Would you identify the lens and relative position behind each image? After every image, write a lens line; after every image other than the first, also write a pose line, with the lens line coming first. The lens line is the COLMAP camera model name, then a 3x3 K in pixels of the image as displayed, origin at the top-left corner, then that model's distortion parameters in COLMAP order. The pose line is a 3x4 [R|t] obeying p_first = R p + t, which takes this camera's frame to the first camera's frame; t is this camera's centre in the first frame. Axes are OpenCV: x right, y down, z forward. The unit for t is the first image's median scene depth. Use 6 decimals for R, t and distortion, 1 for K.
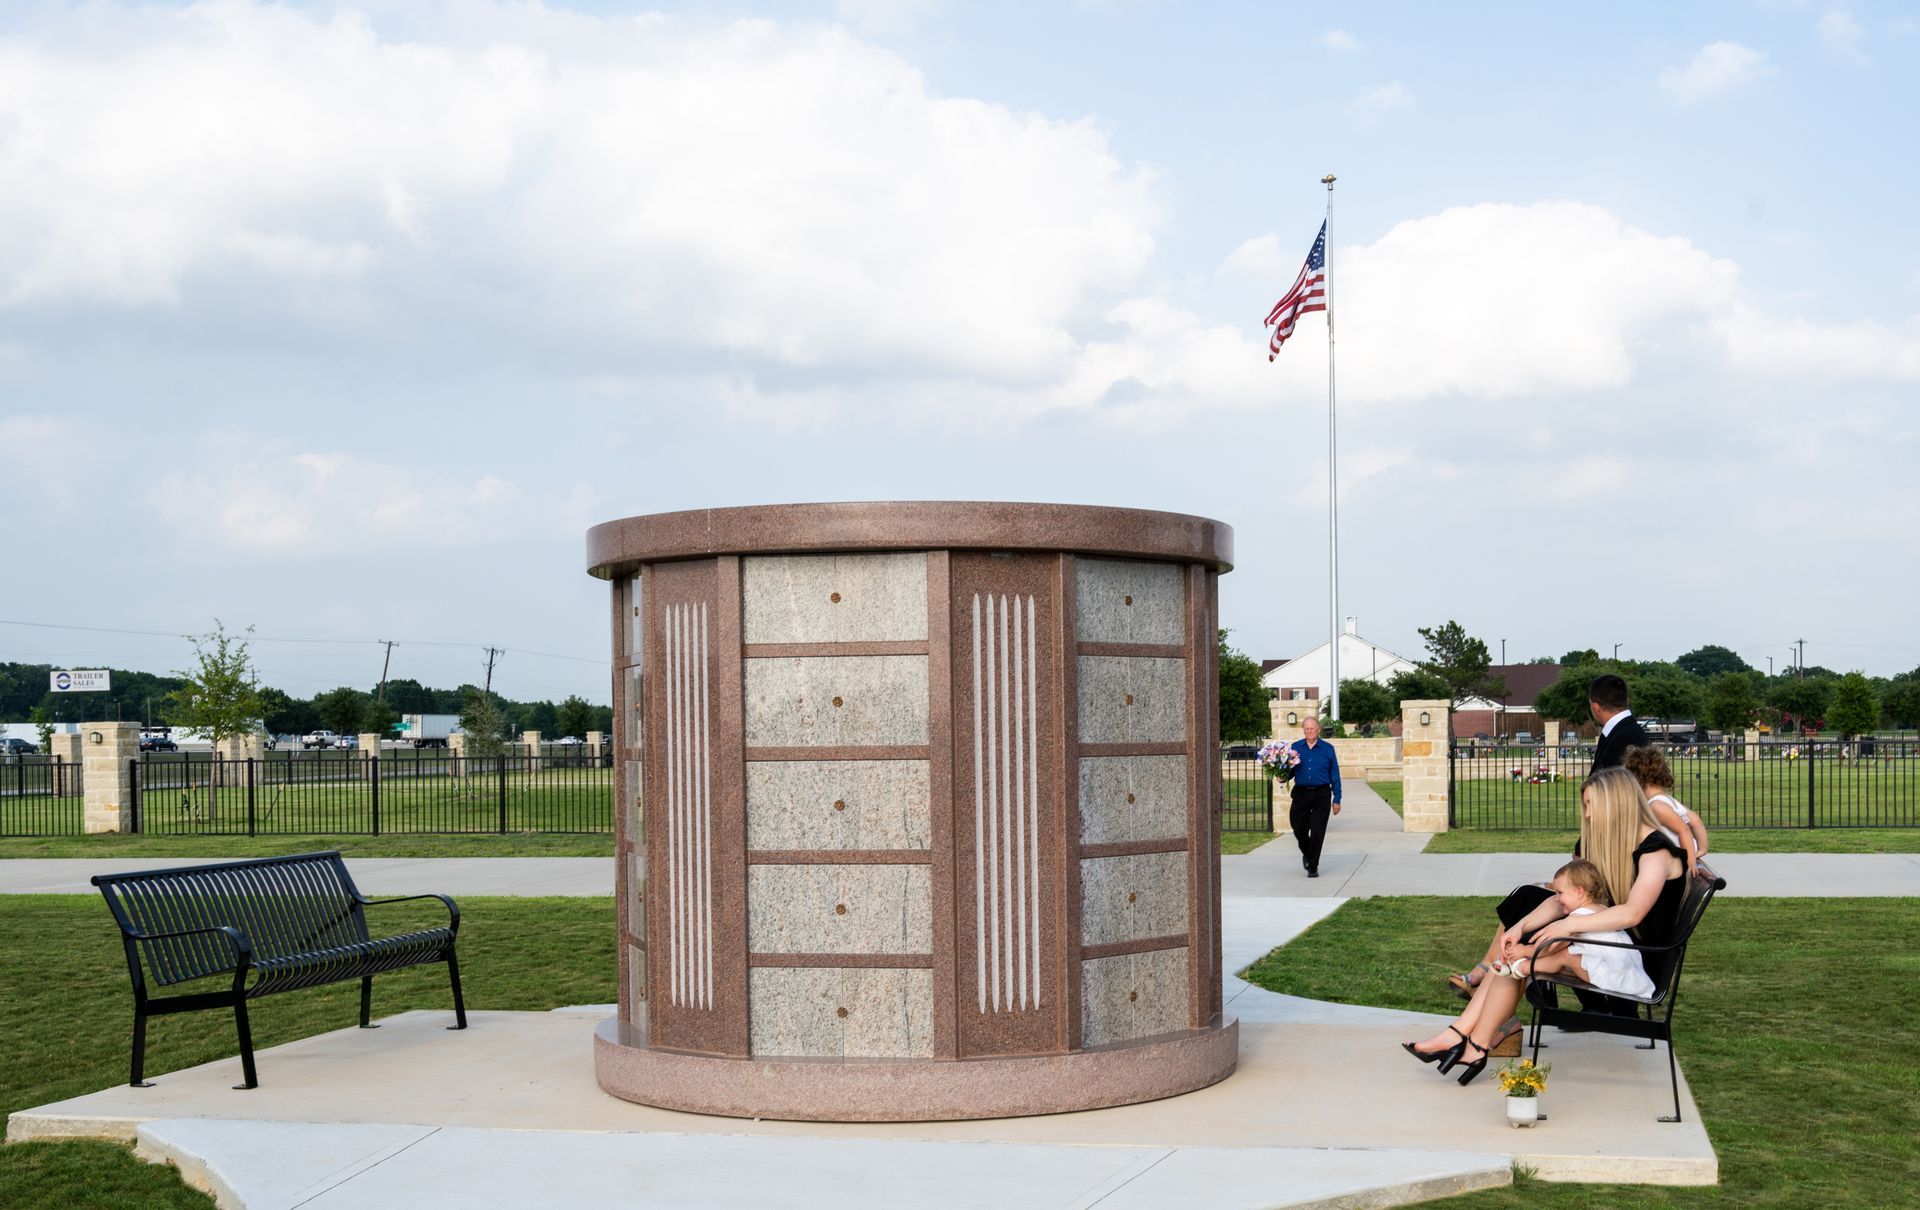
lens RADIAL K [[6937.7, 0, 960.0], [0, 6937.7, 605.0], [0, 0, 1]] dist [0.062192, 1.276819]
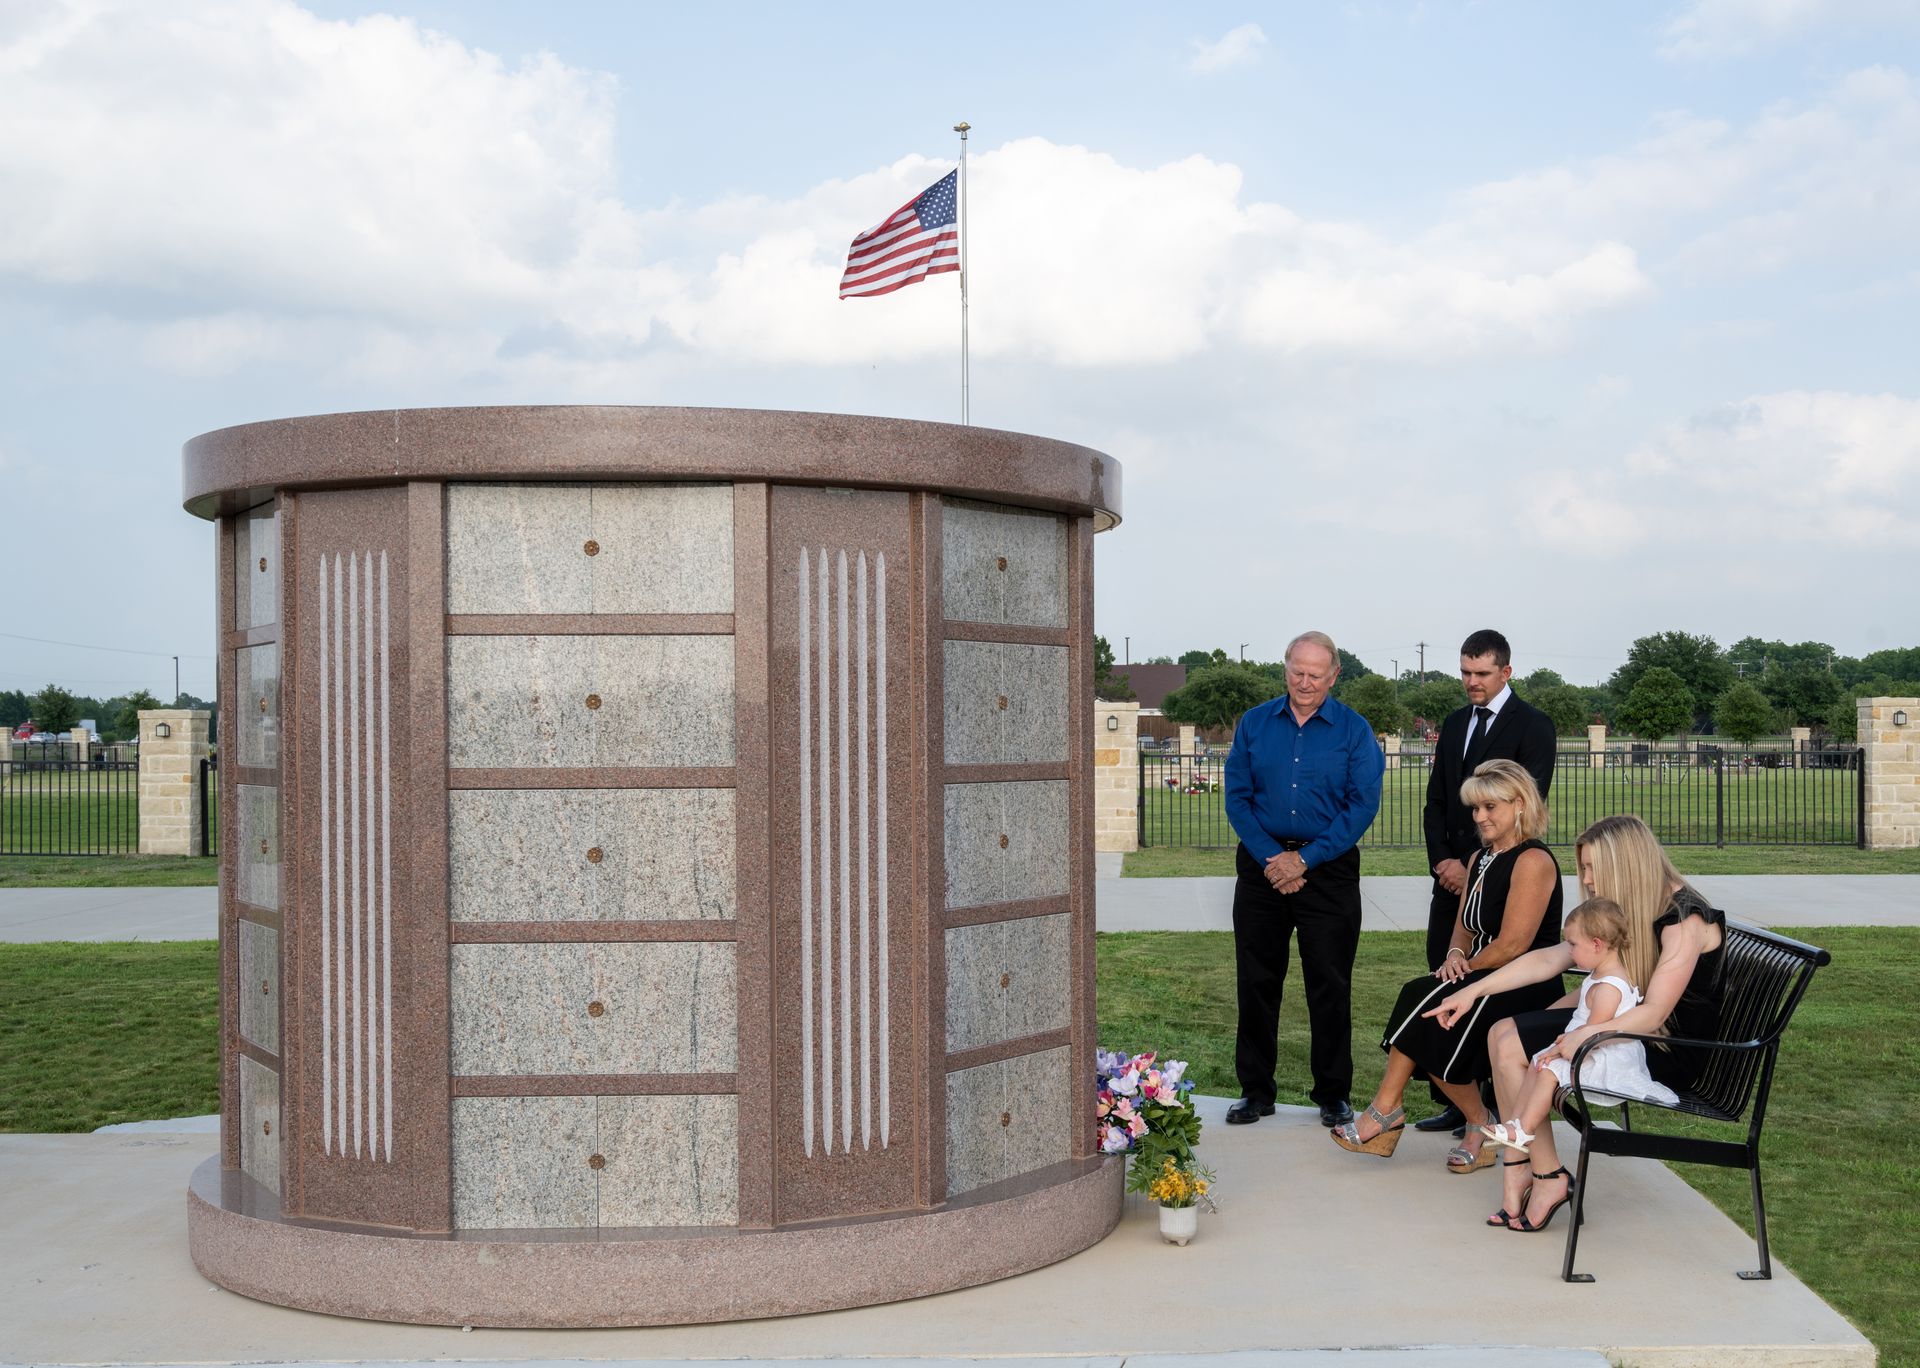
lens RADIAL K [[2559.6, 0, 960.0], [0, 2559.6, 684.0], [0, 0, 1]] dist [0.000766, -0.008648]
pose [[0.930411, 0.011593, 0.366334, -0.075748], [-0.015865, 0.999837, 0.008653, 0.009465], [-0.366174, -0.013863, 0.930443, 0.753913]]
